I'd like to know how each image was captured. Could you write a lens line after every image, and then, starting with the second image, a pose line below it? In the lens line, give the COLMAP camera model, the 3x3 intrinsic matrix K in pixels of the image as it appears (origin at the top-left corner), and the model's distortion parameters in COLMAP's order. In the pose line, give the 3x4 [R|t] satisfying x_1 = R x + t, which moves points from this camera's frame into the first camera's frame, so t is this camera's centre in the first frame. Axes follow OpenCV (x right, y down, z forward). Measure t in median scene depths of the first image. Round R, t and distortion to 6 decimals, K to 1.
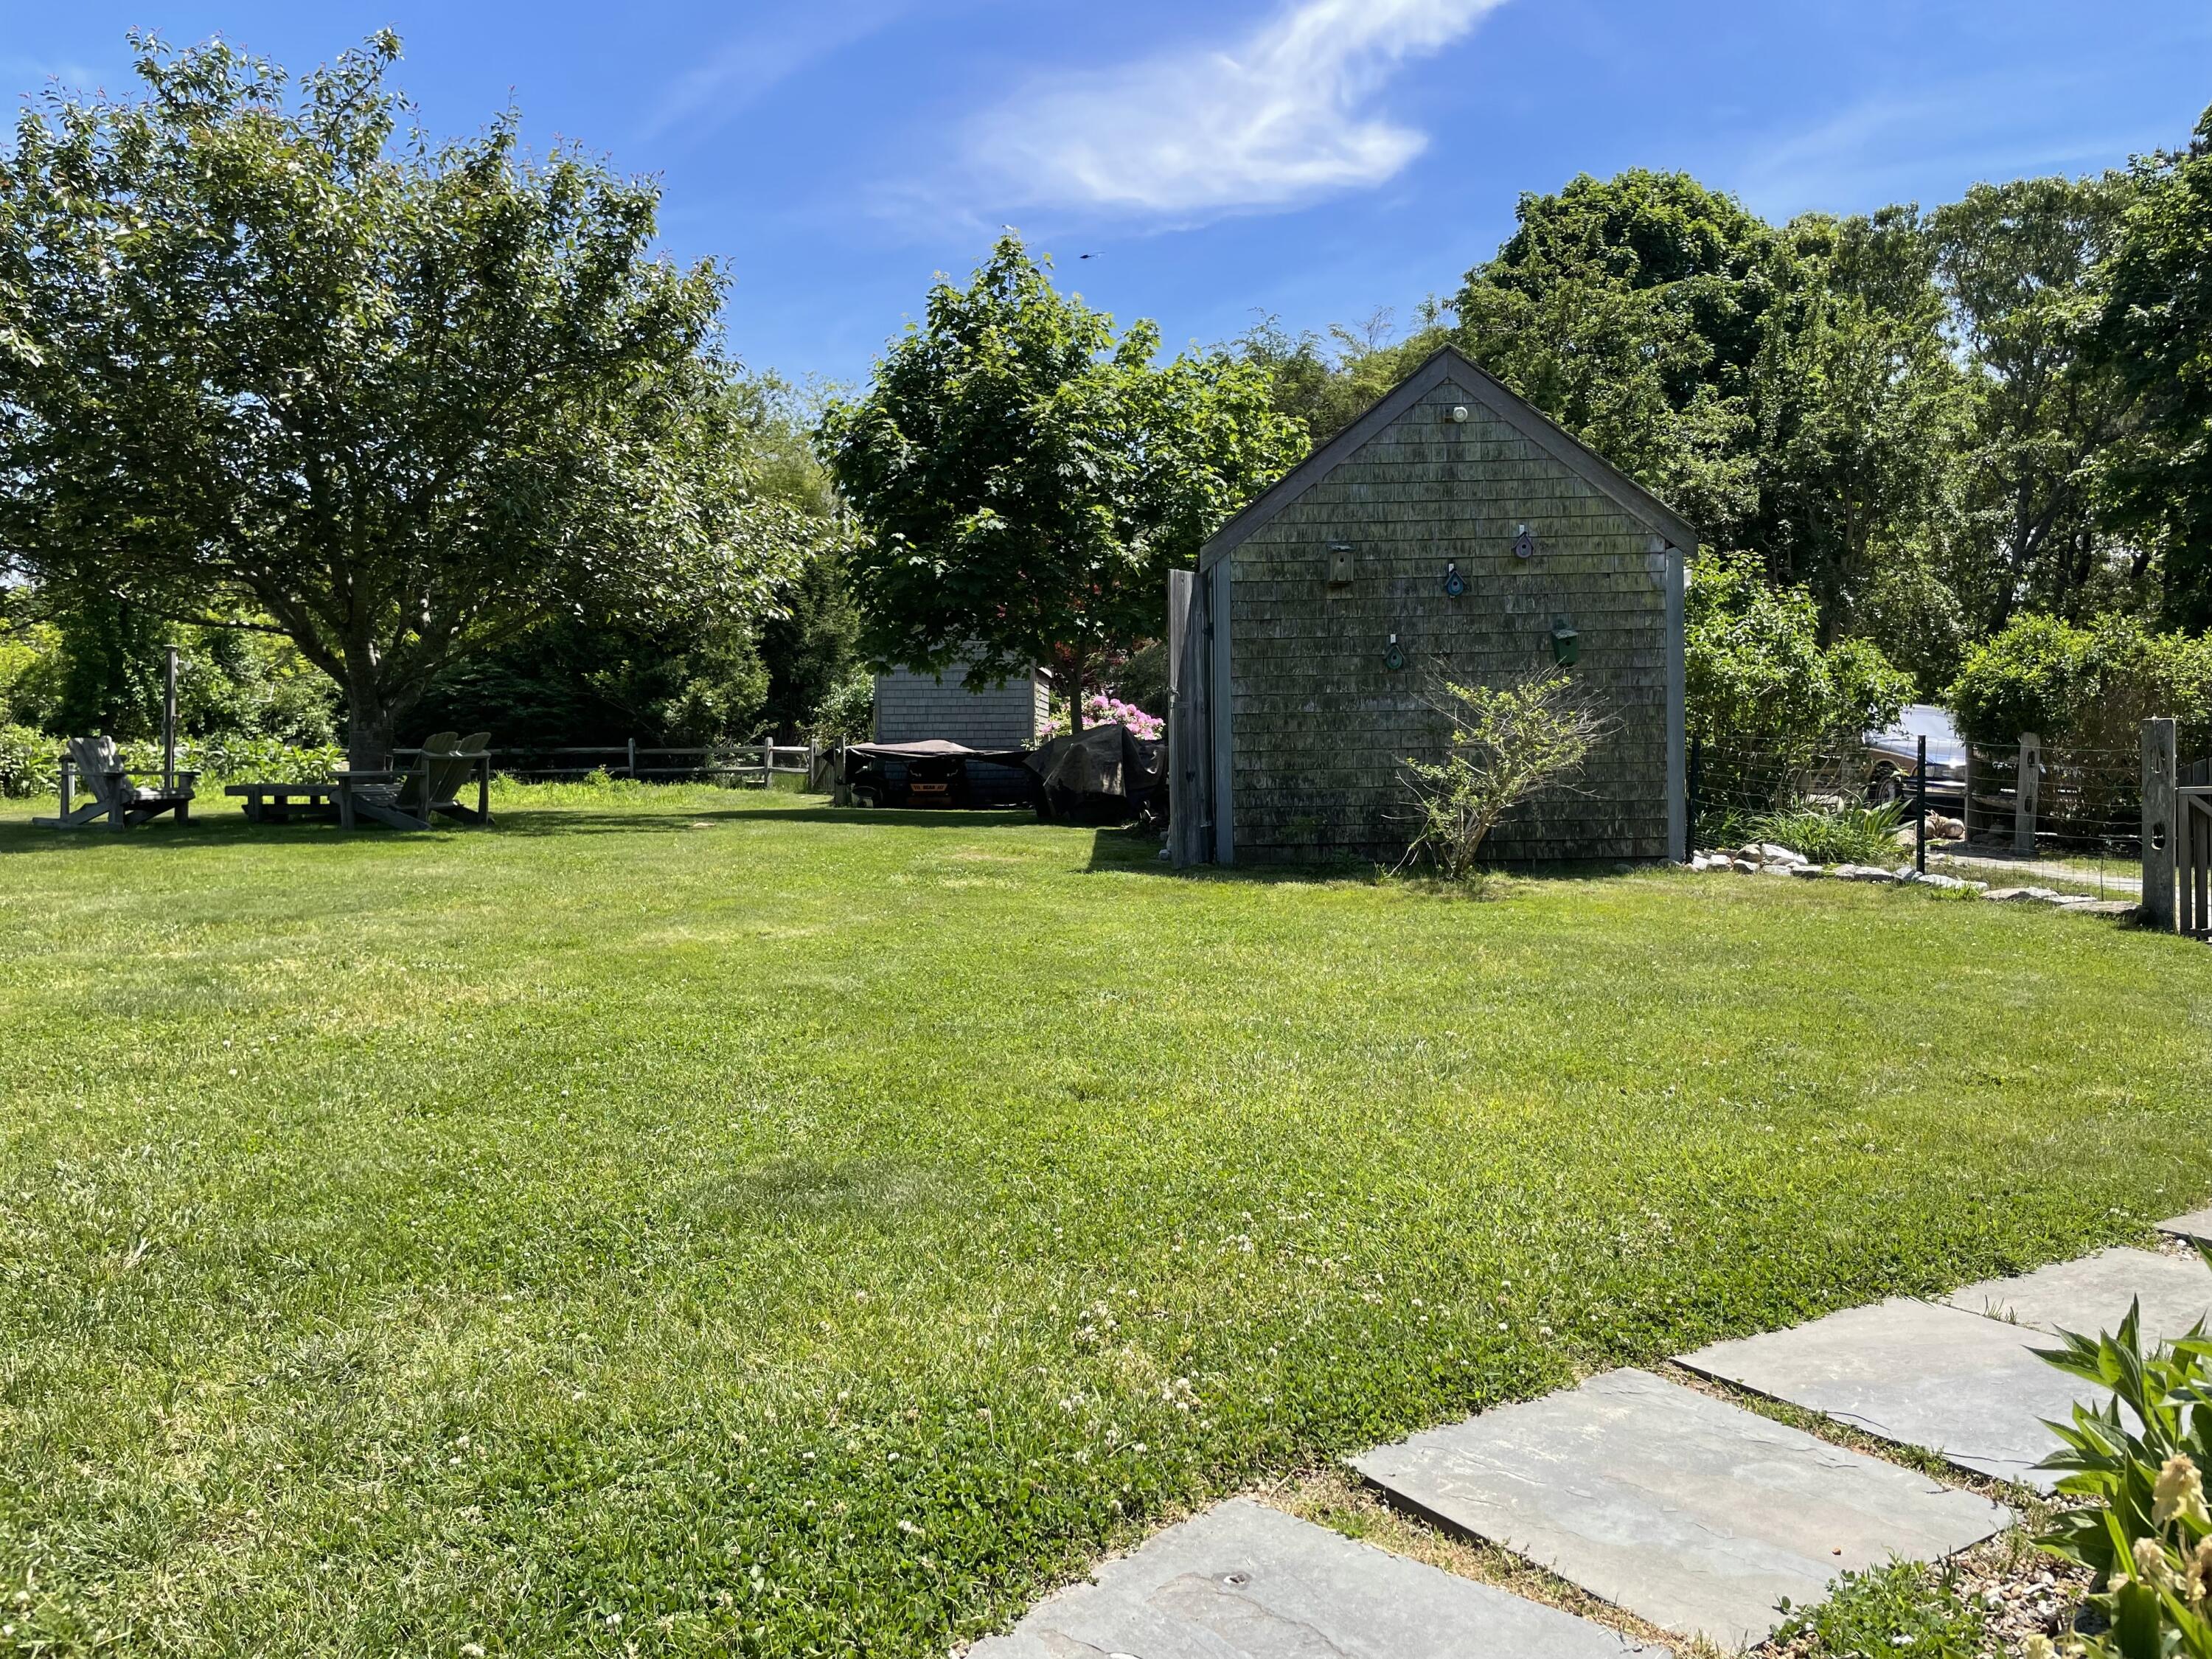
lens RADIAL K [[1680.1, 0, 1106.0], [0, 1680.1, 829.5], [0, 0, 1]] dist [0.000226, -0.000063]
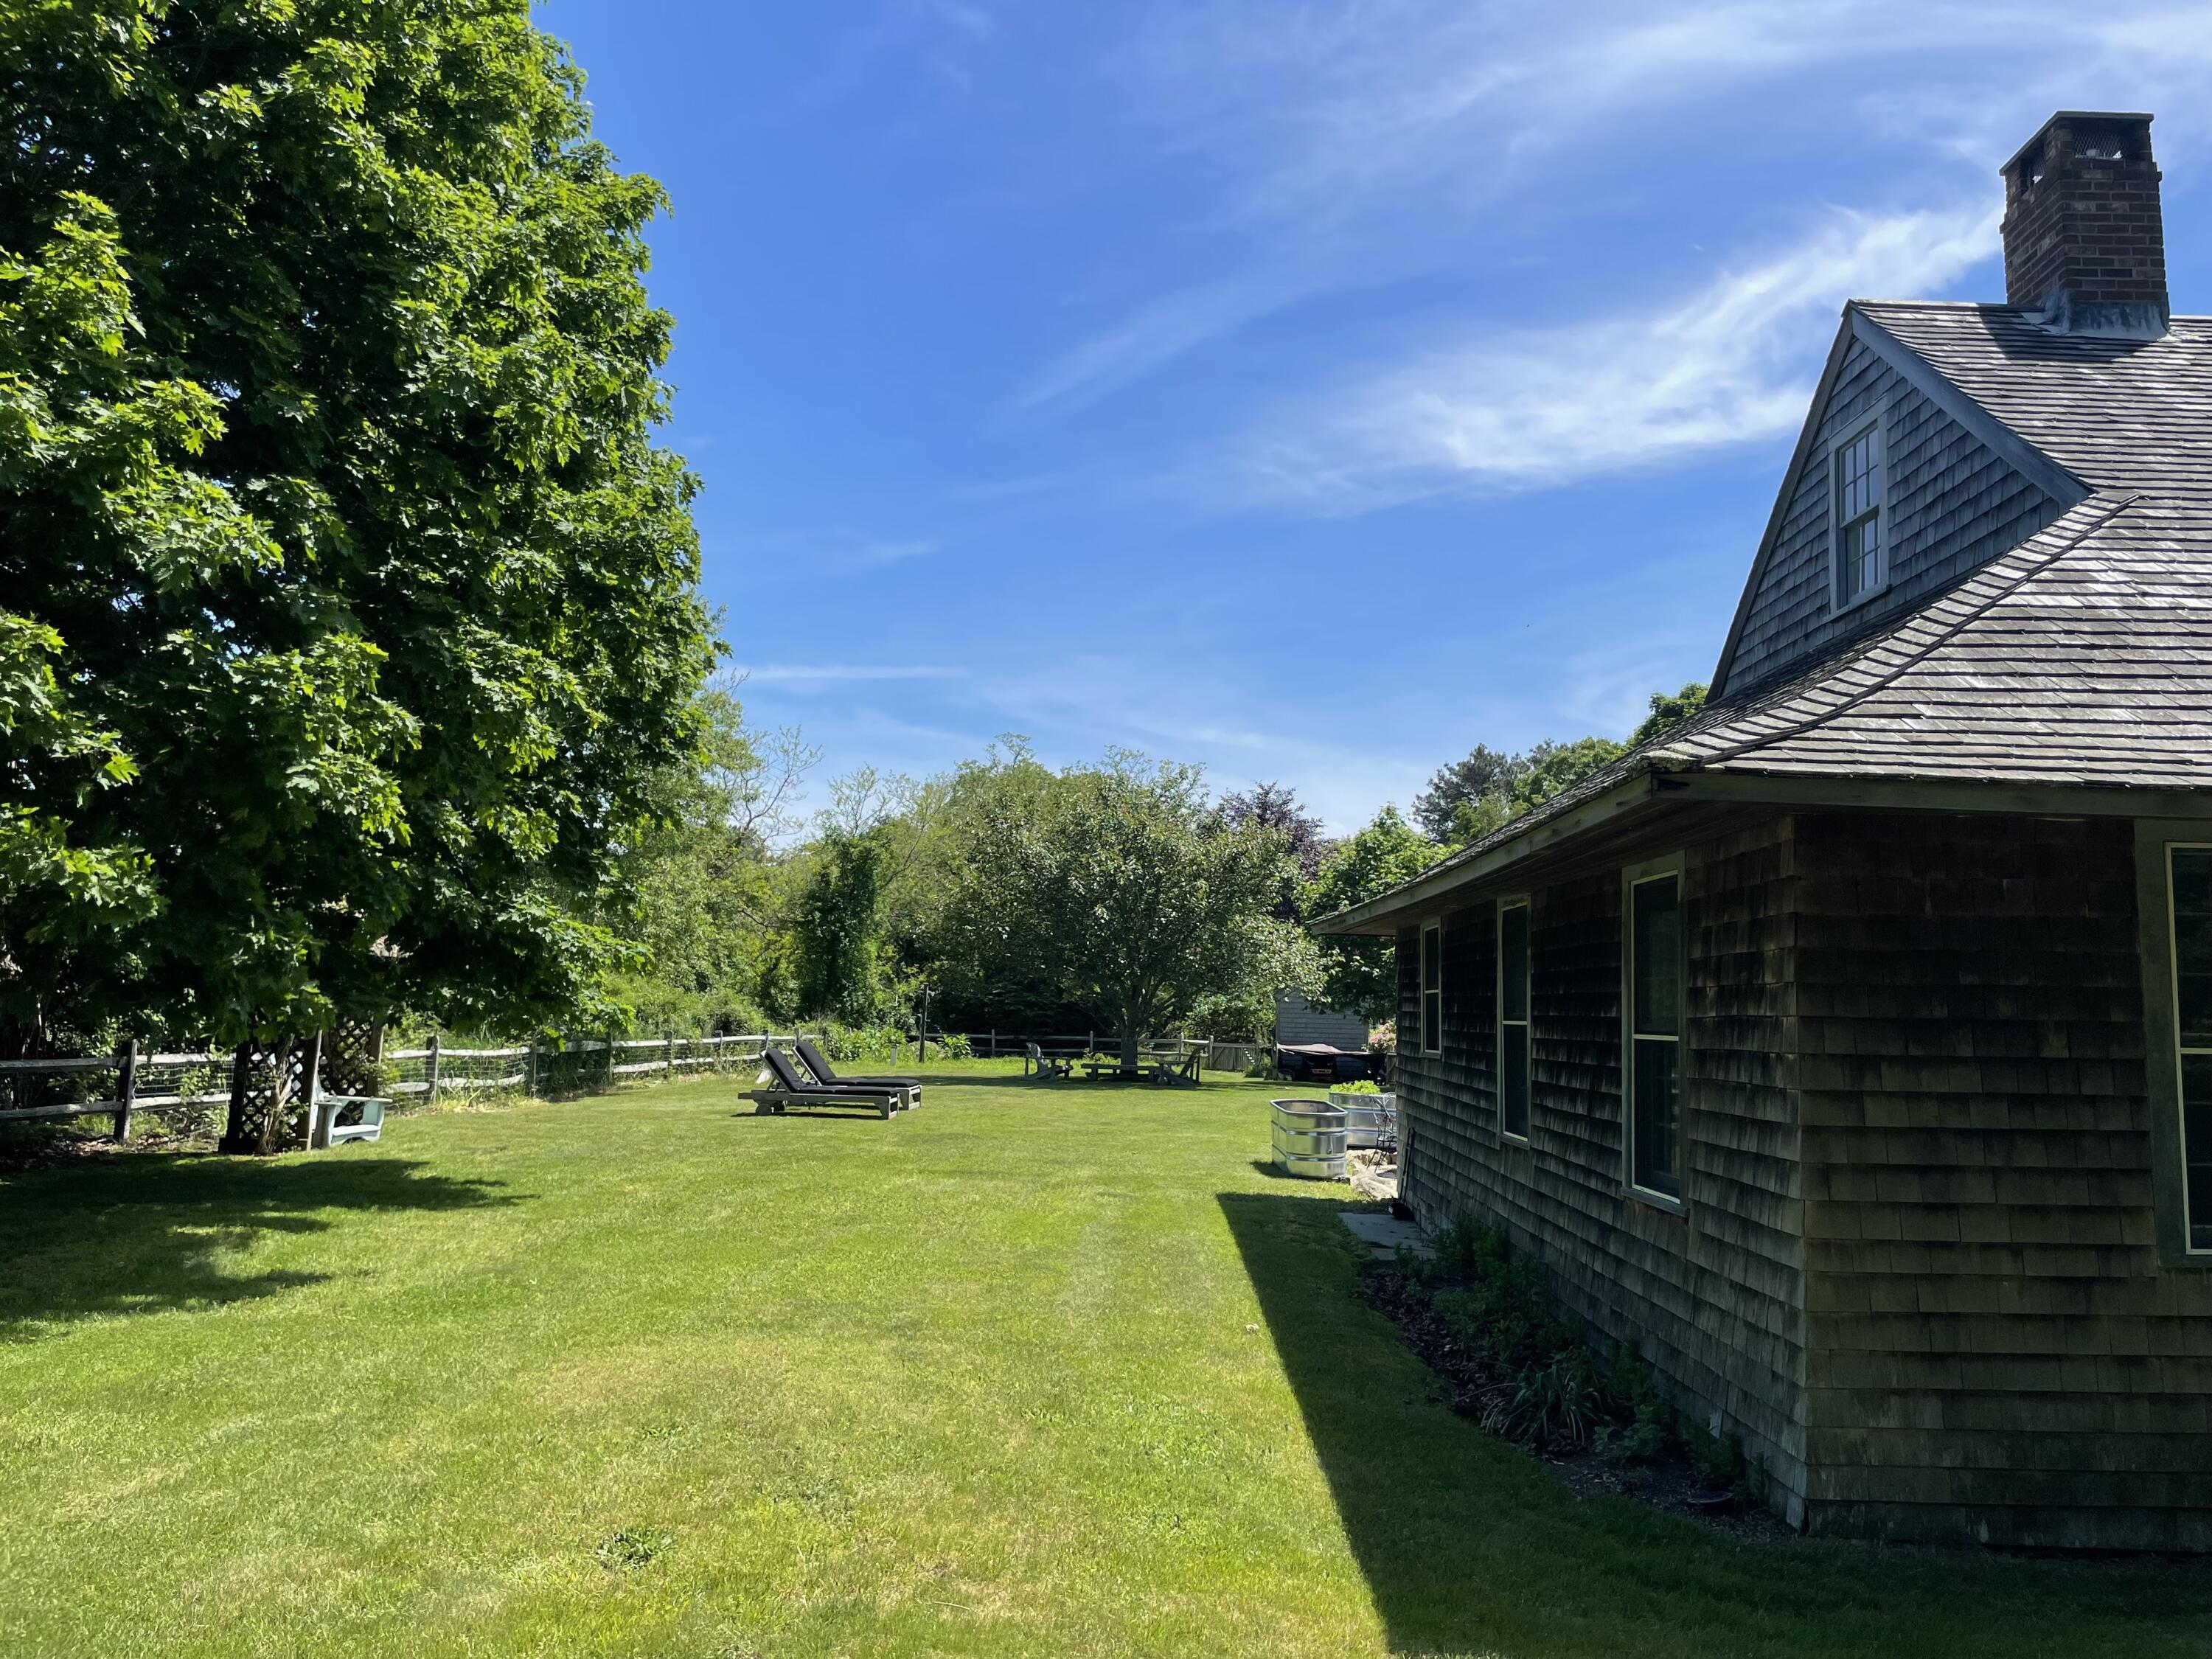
lens RADIAL K [[1680.1, 0, 1106.0], [0, 1680.1, 829.5], [0, 0, 1]] dist [0.000226, -0.000063]
pose [[0.995967, 0.021614, -0.087081, -0.179384], [-0.035382, 0.986513, -0.159815, 0.014613], [0.082452, 0.162252, 0.983299, -0.822821]]
